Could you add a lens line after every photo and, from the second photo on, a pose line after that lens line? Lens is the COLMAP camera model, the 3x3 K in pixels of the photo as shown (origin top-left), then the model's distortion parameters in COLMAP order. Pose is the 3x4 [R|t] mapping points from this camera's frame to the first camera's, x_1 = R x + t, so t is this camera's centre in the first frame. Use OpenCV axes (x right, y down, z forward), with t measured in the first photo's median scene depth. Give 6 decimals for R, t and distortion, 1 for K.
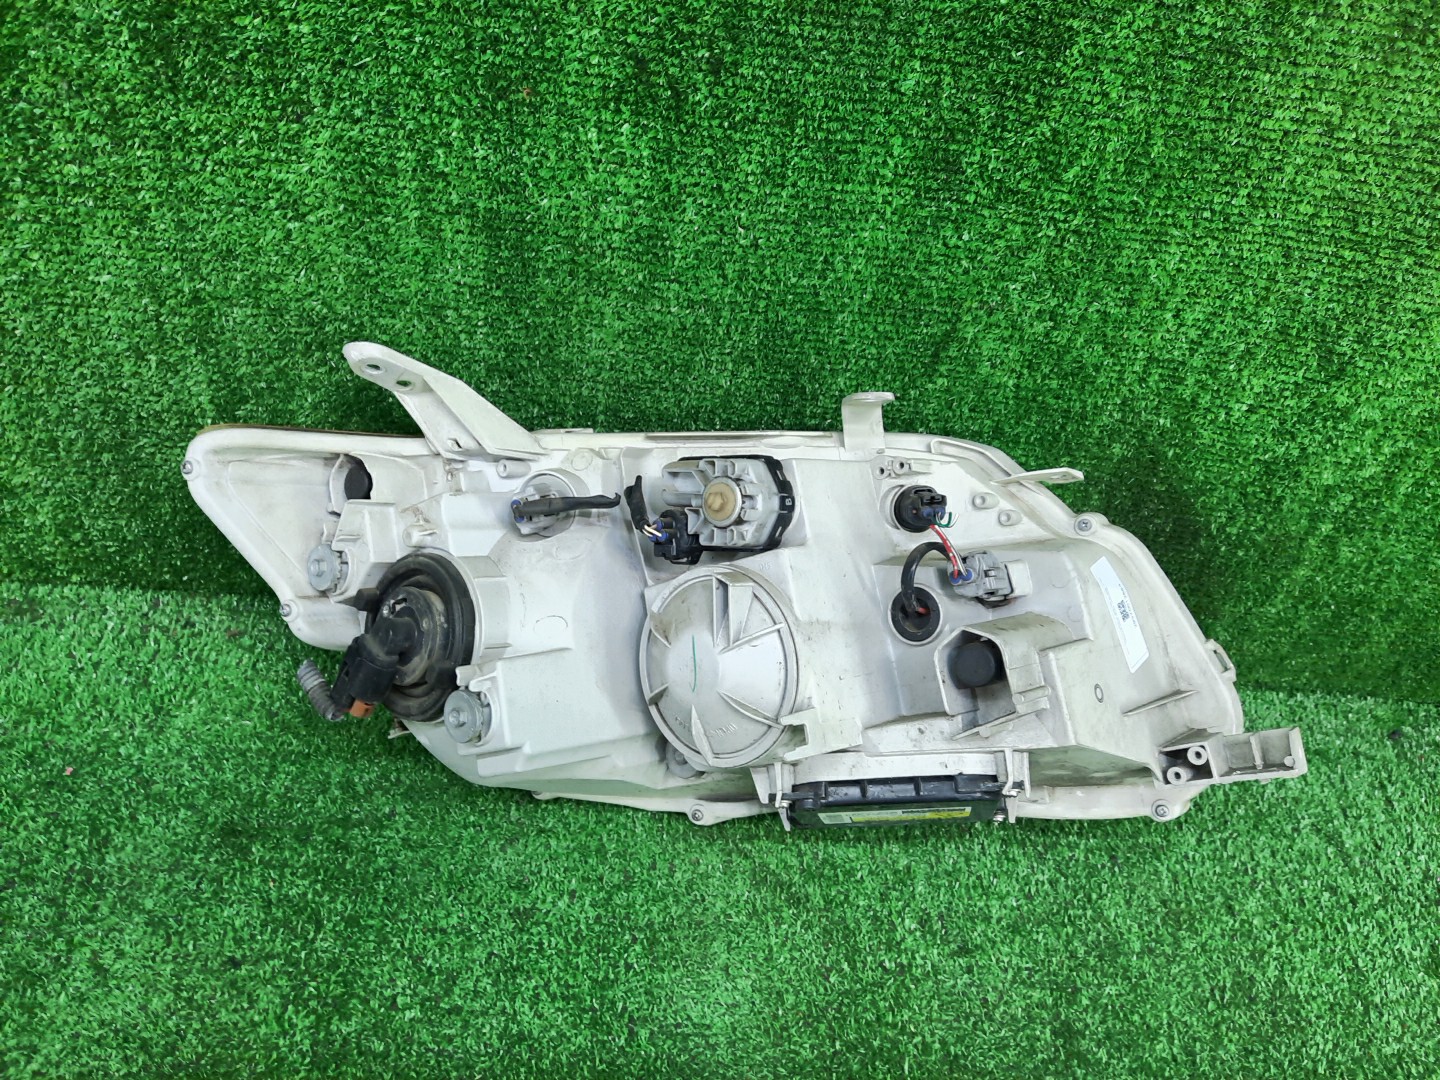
lens RADIAL K [[963.0, 0, 717.5], [0, 963.0, 543.5], [0, 0, 1]] dist [0.025489, -0.037519]
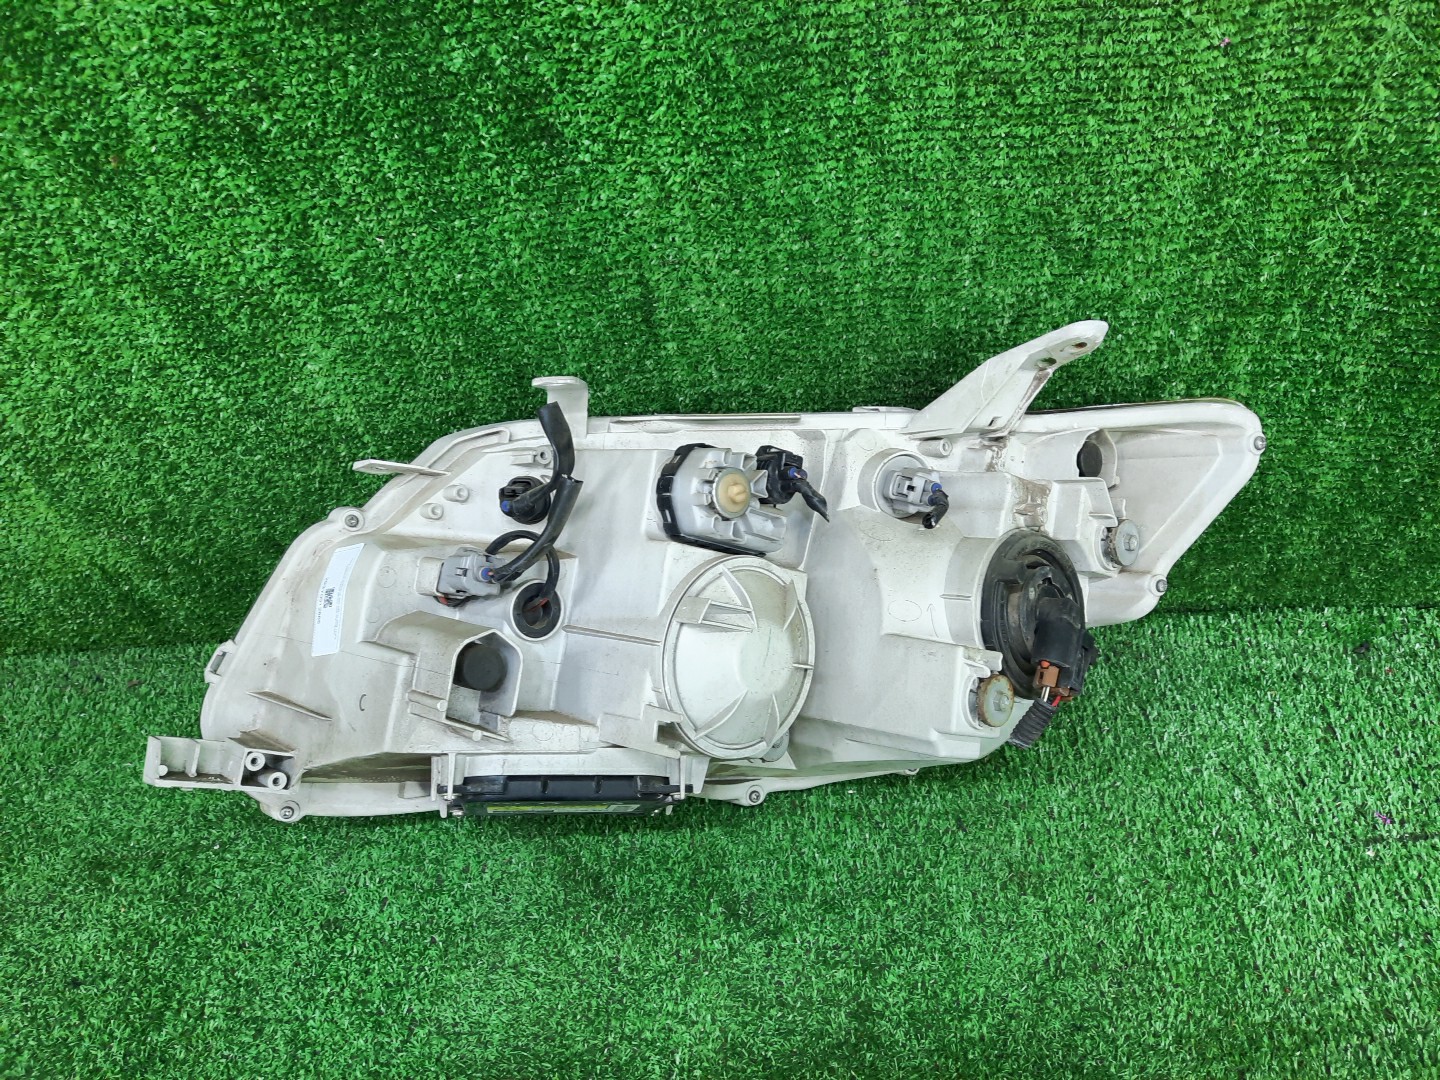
lens RADIAL K [[994.5, 0, 717.6], [0, 994.5, 534.2], [0, 0, 1]] dist [0.008756, -0.018935]
pose [[0.968106, -0.141861, -0.206509, 0.464663], [0.143326, 0.989644, -0.007927, 0.032984], [0.205495, -0.021924, 0.978412, 0.038955]]
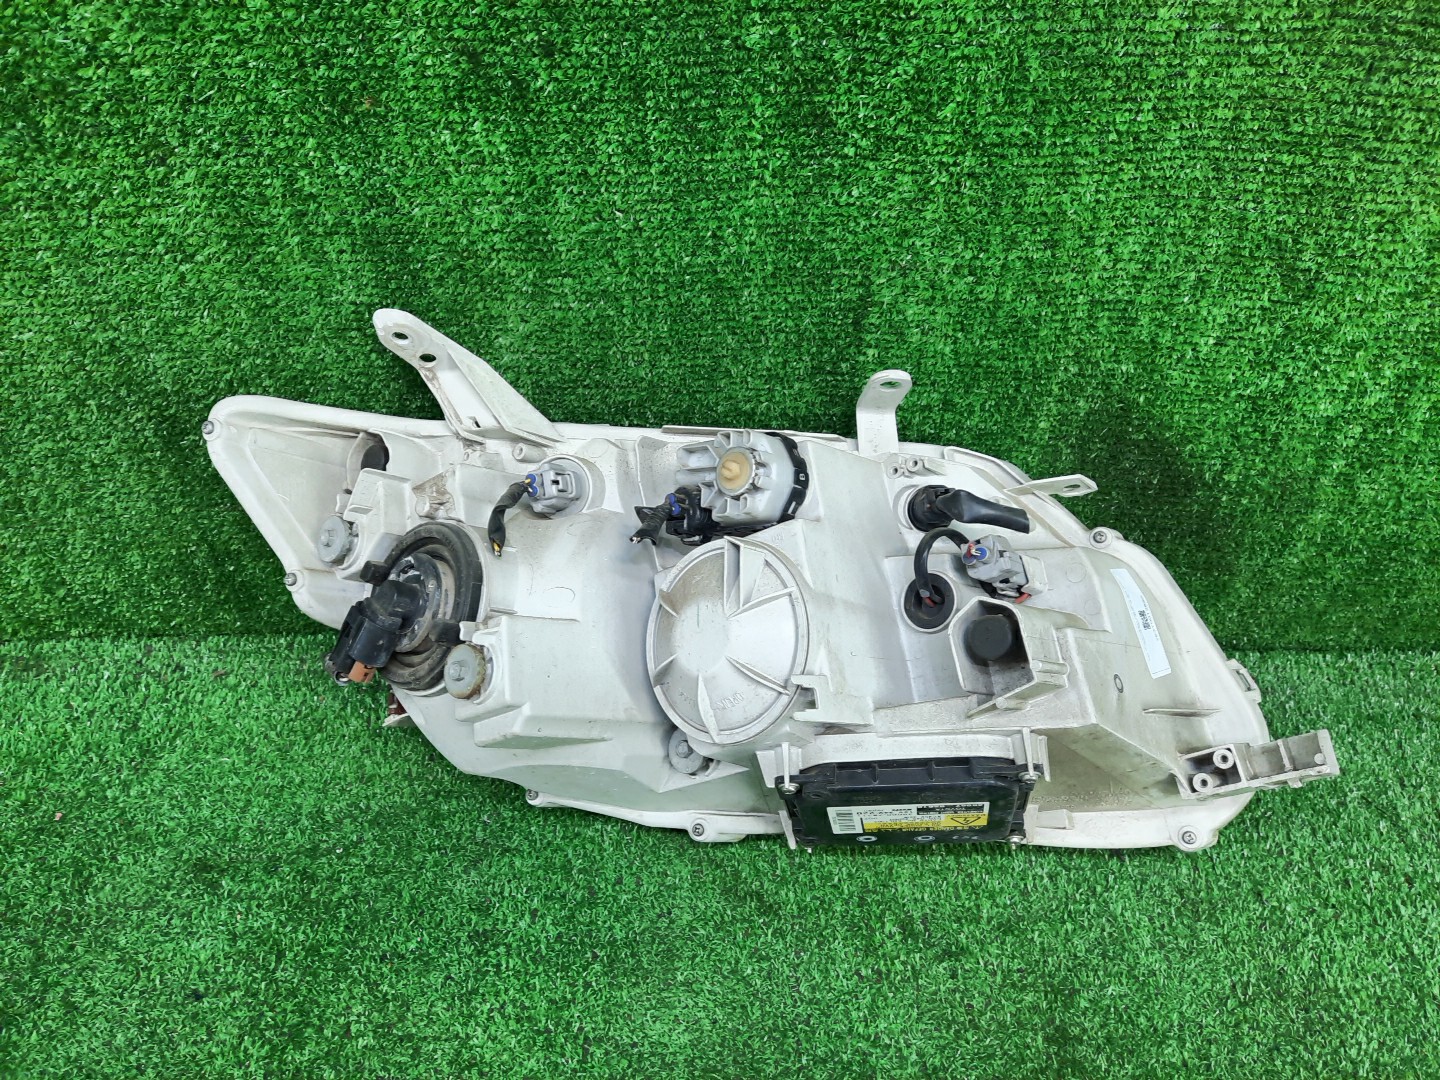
lens RADIAL K [[994.5, 0, 717.6], [0, 994.5, 534.2], [0, 0, 1]] dist [0.008756, -0.018935]
pose [[0.990107, -0.089487, -0.108079, 0.175077], [0.086224, 0.995678, -0.034502, 0.034478], [0.110700, 0.024841, 0.993543, 0.018519]]
